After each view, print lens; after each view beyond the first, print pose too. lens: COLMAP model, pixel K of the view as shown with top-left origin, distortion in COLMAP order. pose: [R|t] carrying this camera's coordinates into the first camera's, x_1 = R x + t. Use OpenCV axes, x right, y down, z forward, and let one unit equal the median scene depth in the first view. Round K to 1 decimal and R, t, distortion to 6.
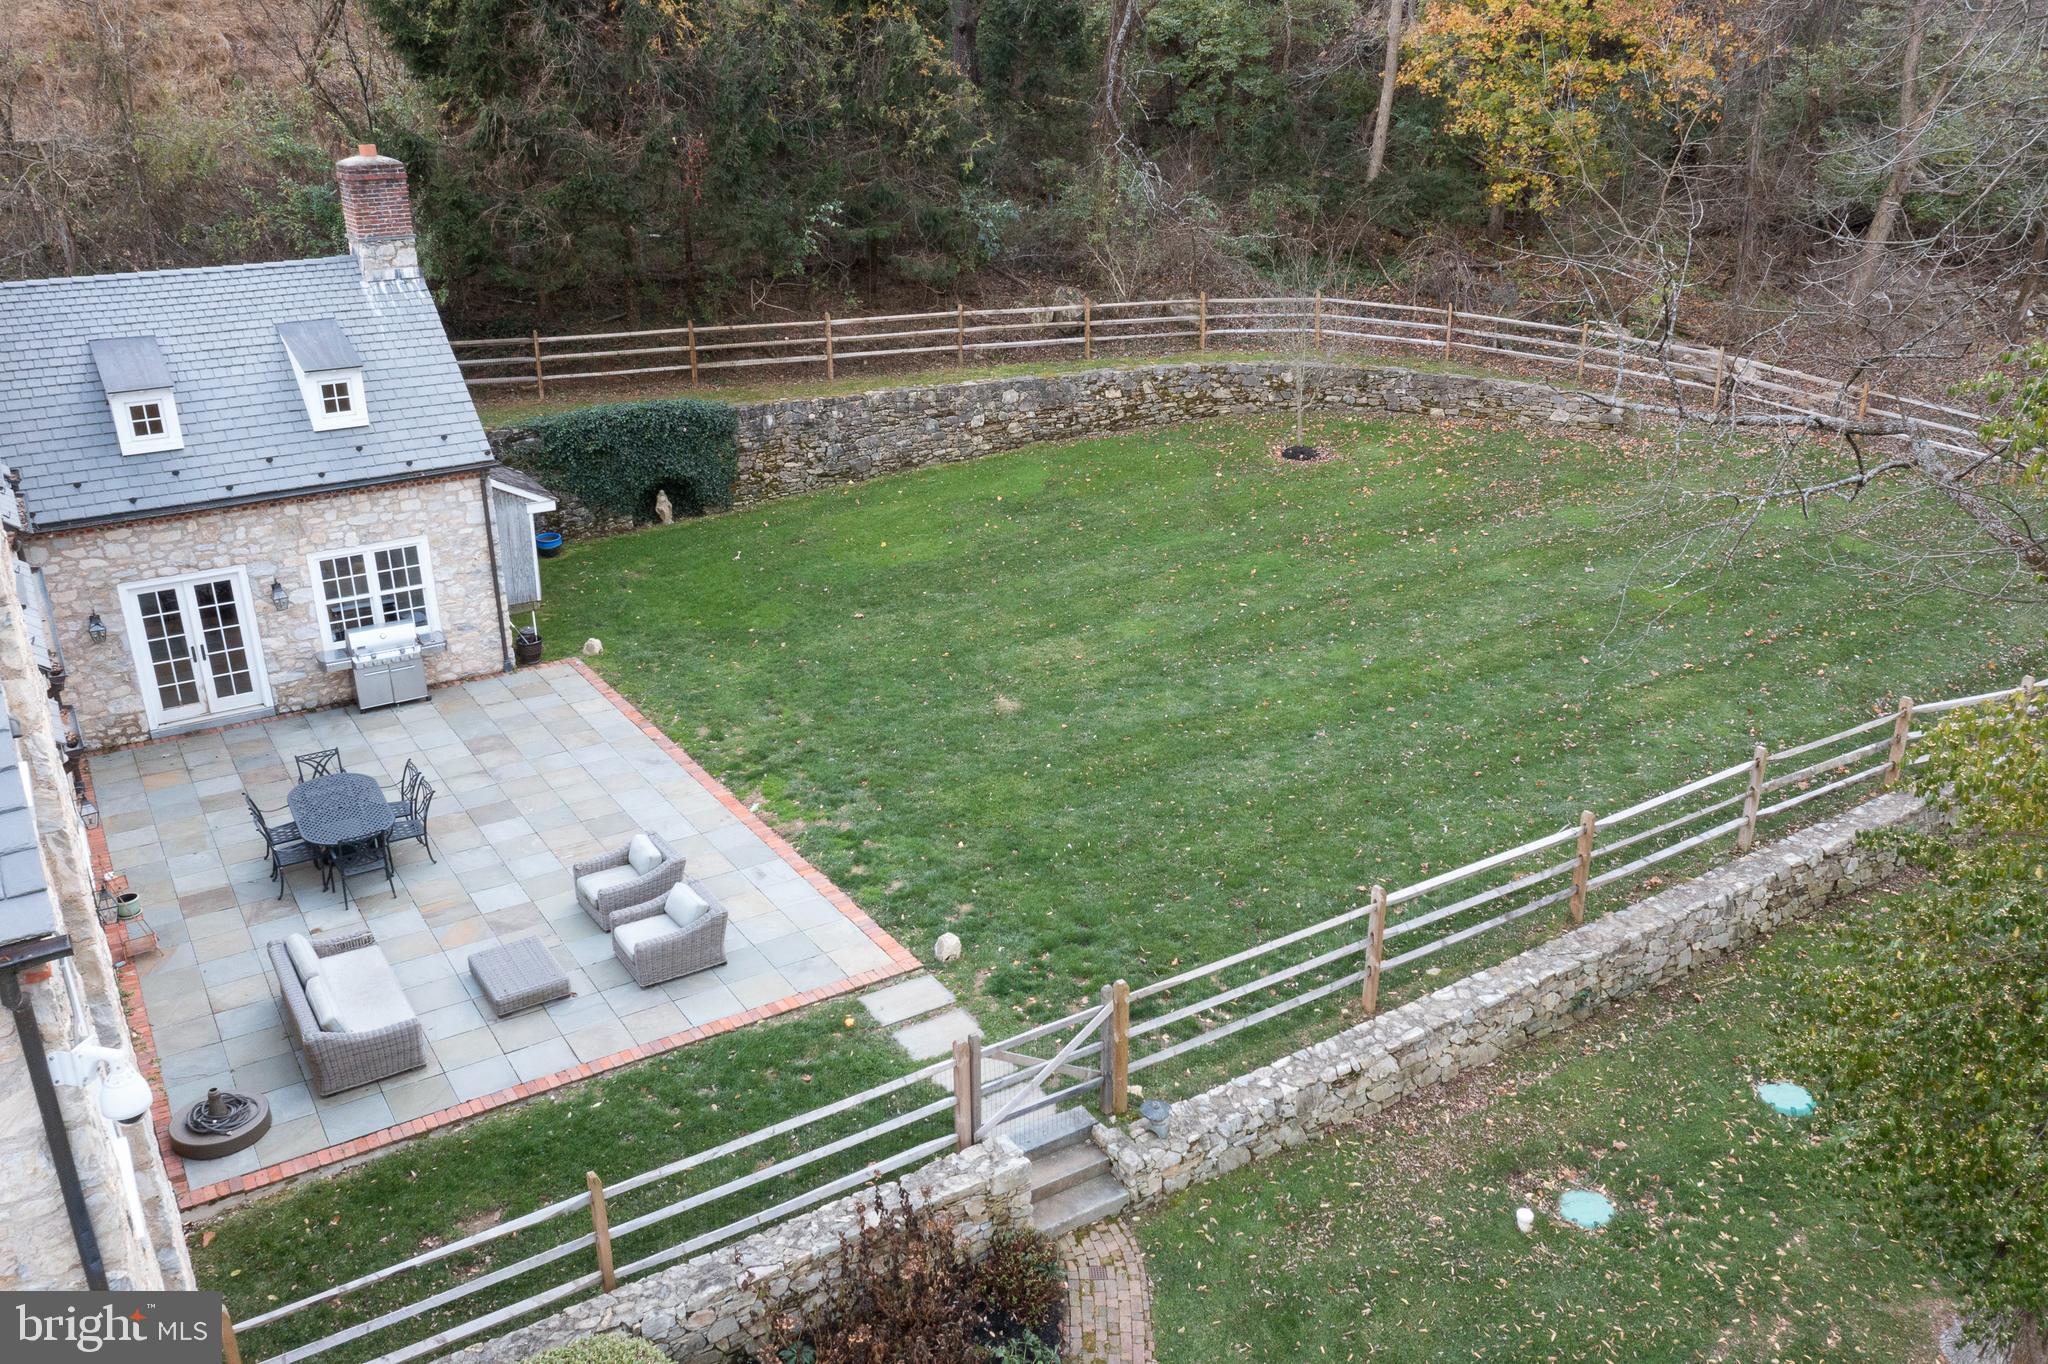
lens RADIAL K [[1581.8, 0, 1024.0], [0, 1581.8, 682.0], [0, 0, 1]] dist [-0.016640, 0.003039]
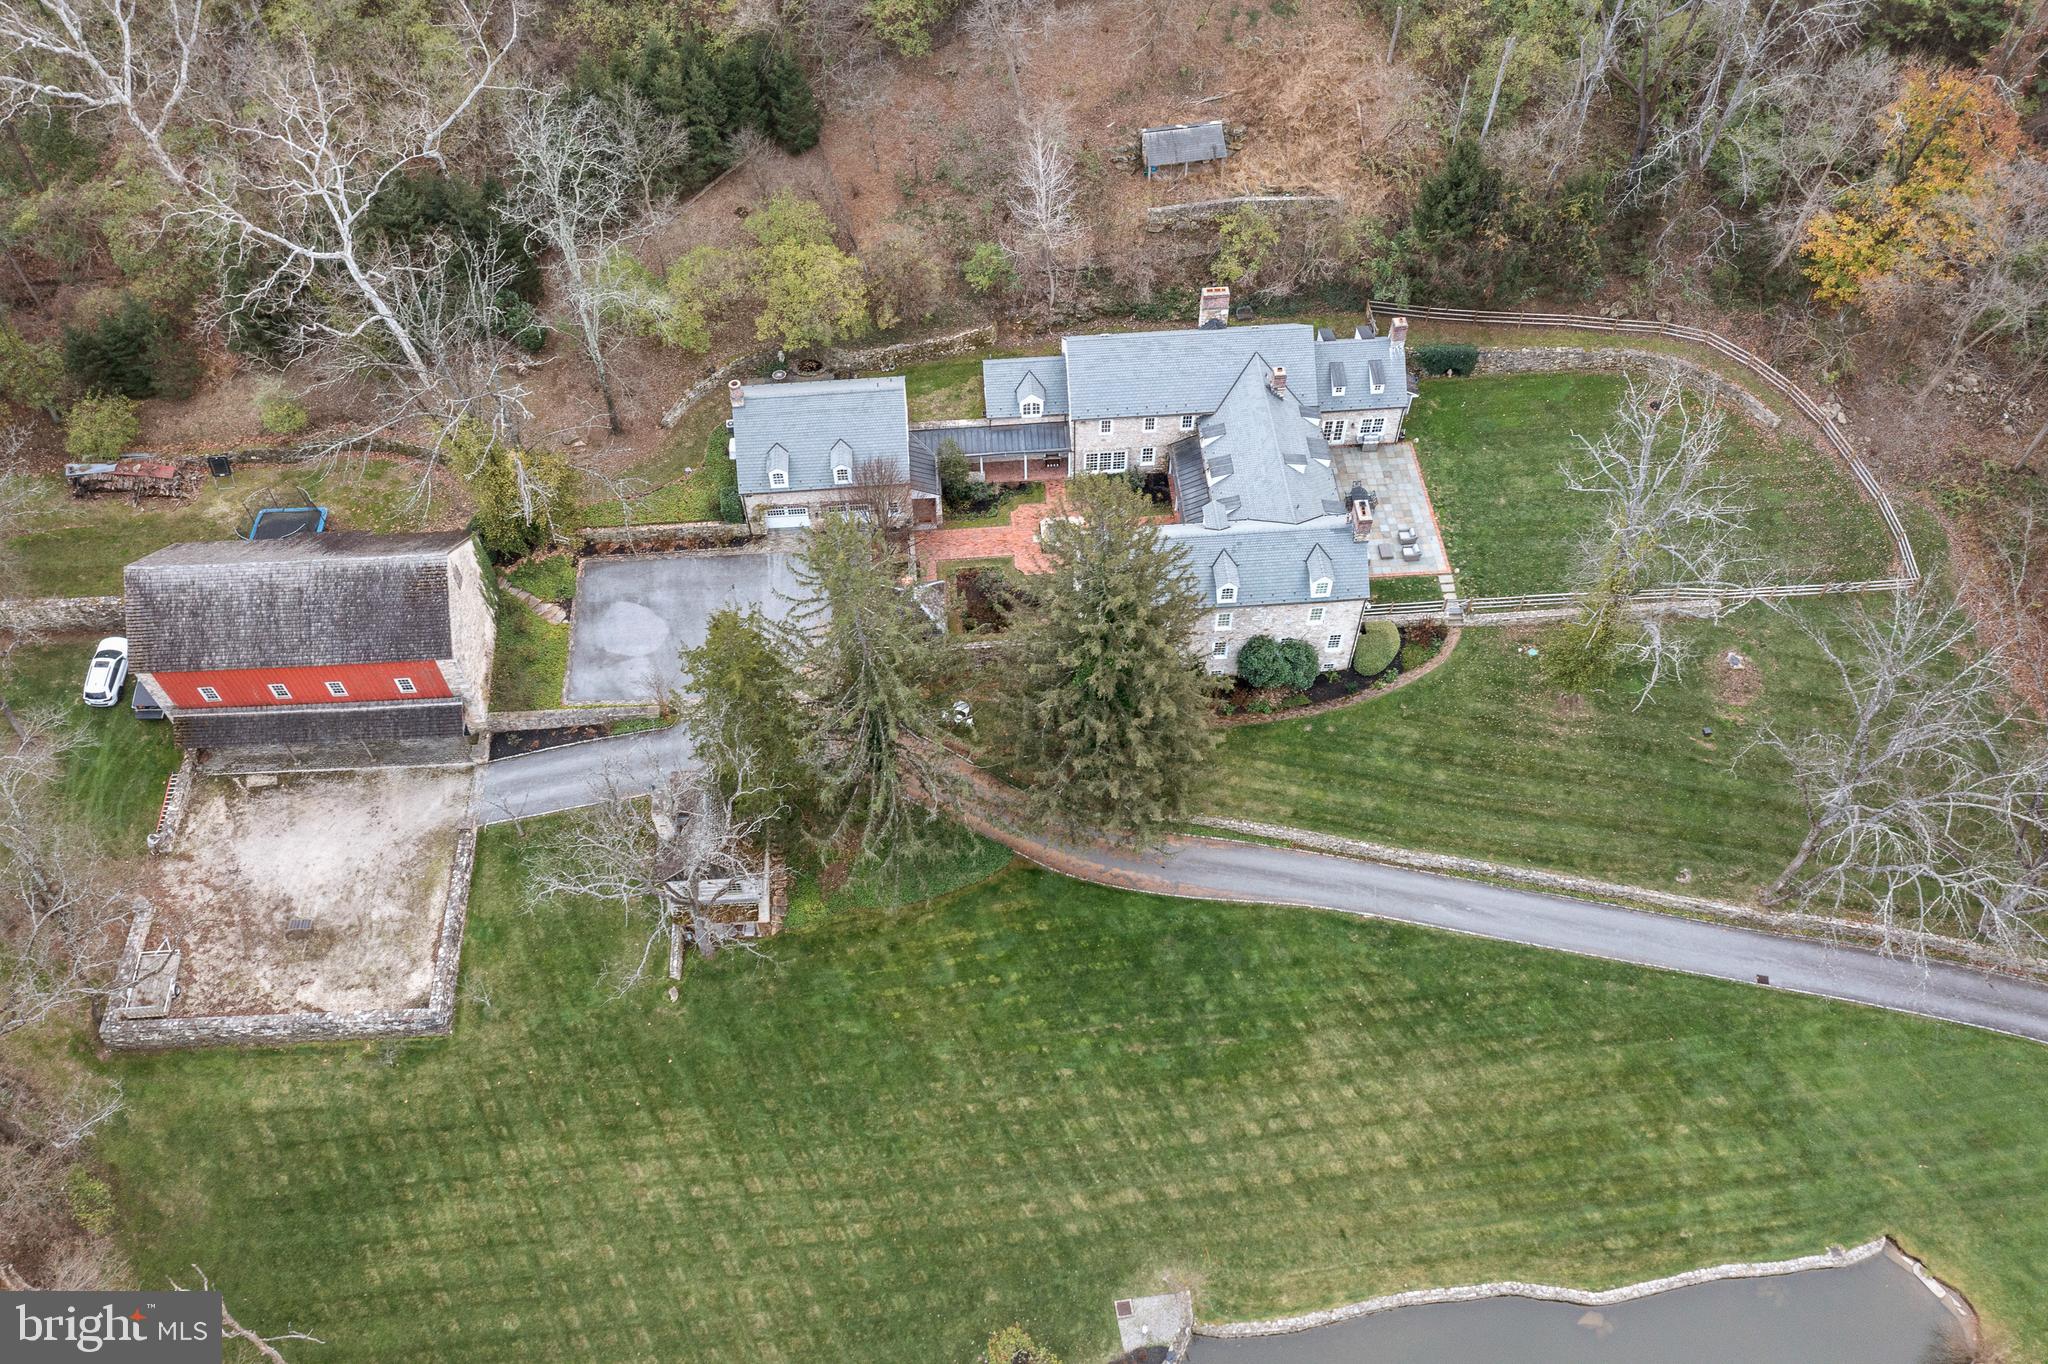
lens RADIAL K [[1581.8, 0, 1024.0], [0, 1581.8, 682.0], [0, 0, 1]] dist [-0.016640, 0.003039]
pose [[0.874815, 0.390726, -0.286412, 0.327126], [-0.170028, 0.801221, 0.573703, -2.196452], [0.453640, -0.453186, 0.767354, -3.728199]]
